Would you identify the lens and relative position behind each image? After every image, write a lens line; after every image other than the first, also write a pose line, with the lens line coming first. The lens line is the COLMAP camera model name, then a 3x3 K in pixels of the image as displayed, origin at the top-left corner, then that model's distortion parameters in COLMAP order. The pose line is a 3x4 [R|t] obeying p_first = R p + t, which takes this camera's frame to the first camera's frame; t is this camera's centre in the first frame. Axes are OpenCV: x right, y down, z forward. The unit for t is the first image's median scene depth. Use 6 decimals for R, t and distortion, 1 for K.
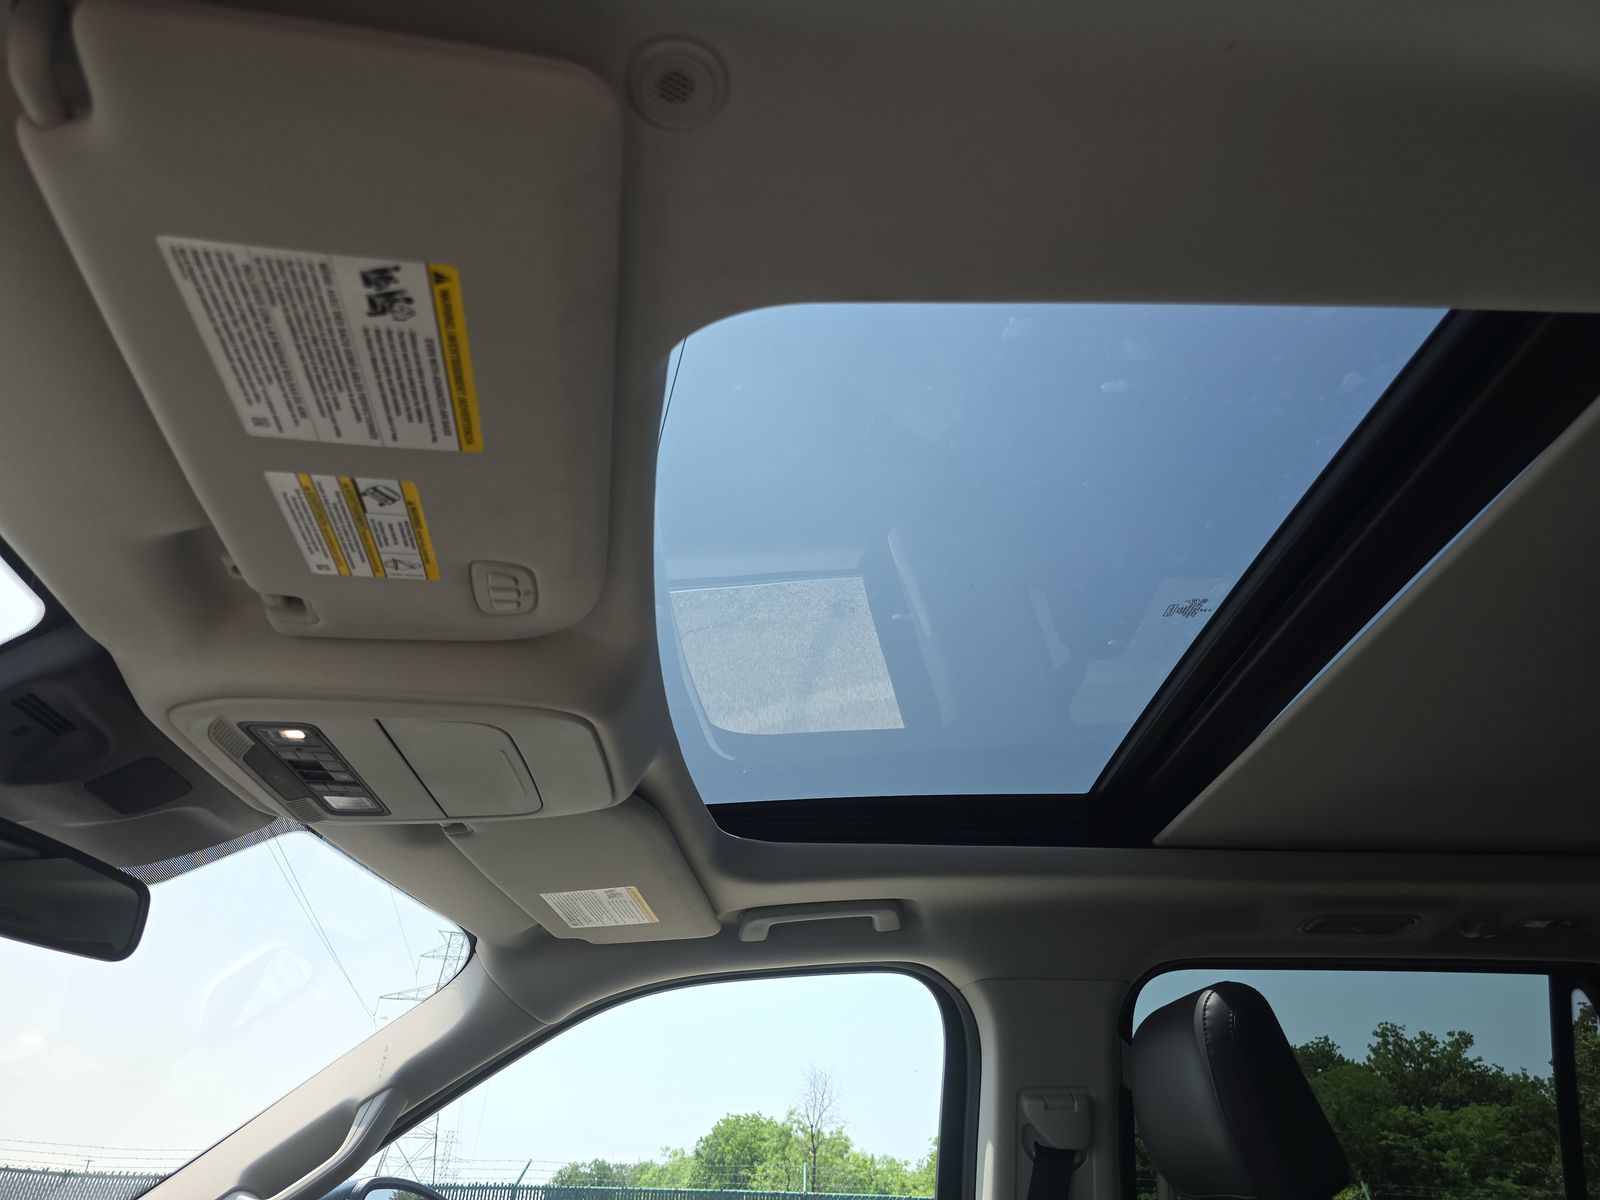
lens RADIAL K [[1107.7, 0, 800.0], [0, 1107.7, 600.0], [0, 0, 1]] dist [0.054301, -0.055526]
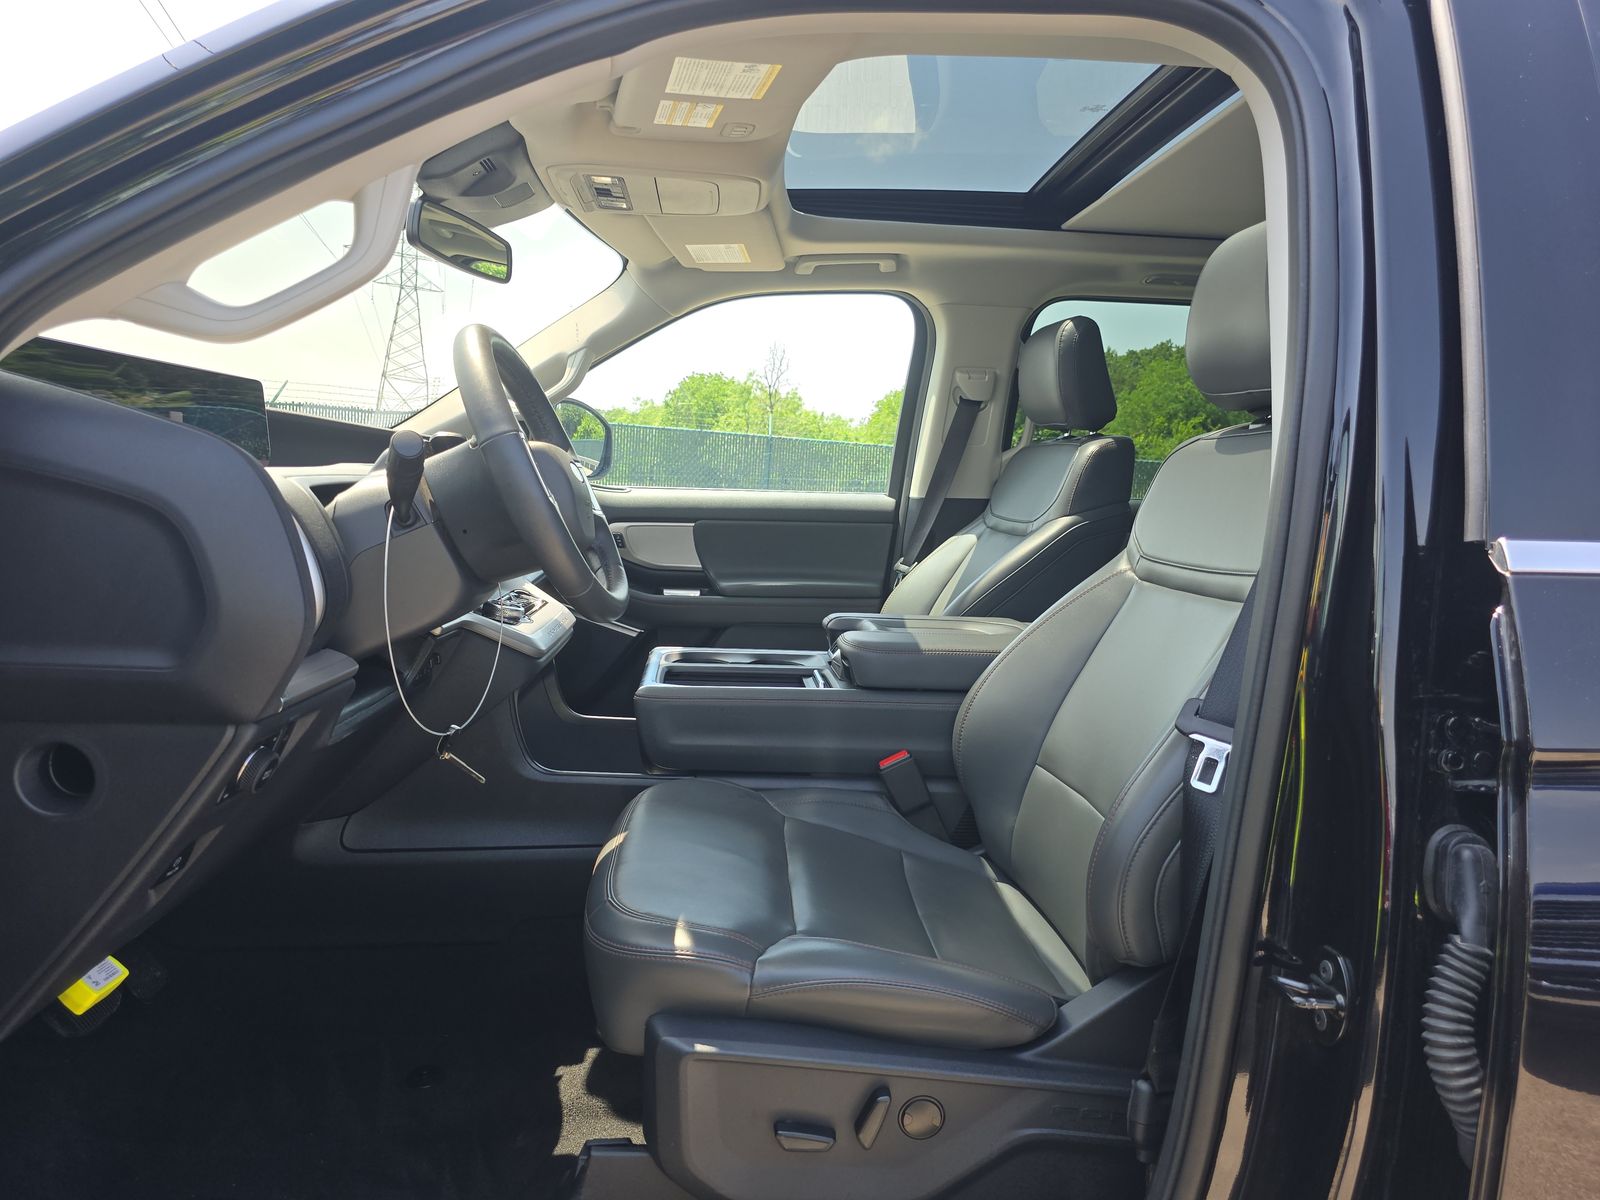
lens RADIAL K [[1107.7, 0, 800.0], [0, 1107.7, 600.0], [0, 0, 1]] dist [0.054301, -0.055526]
pose [[0.998119, 0.039458, 0.046914, -0.082071], [-0.059514, 0.807185, 0.587291, -0.199858], [-0.014695, -0.588978, 0.808015, -0.446455]]
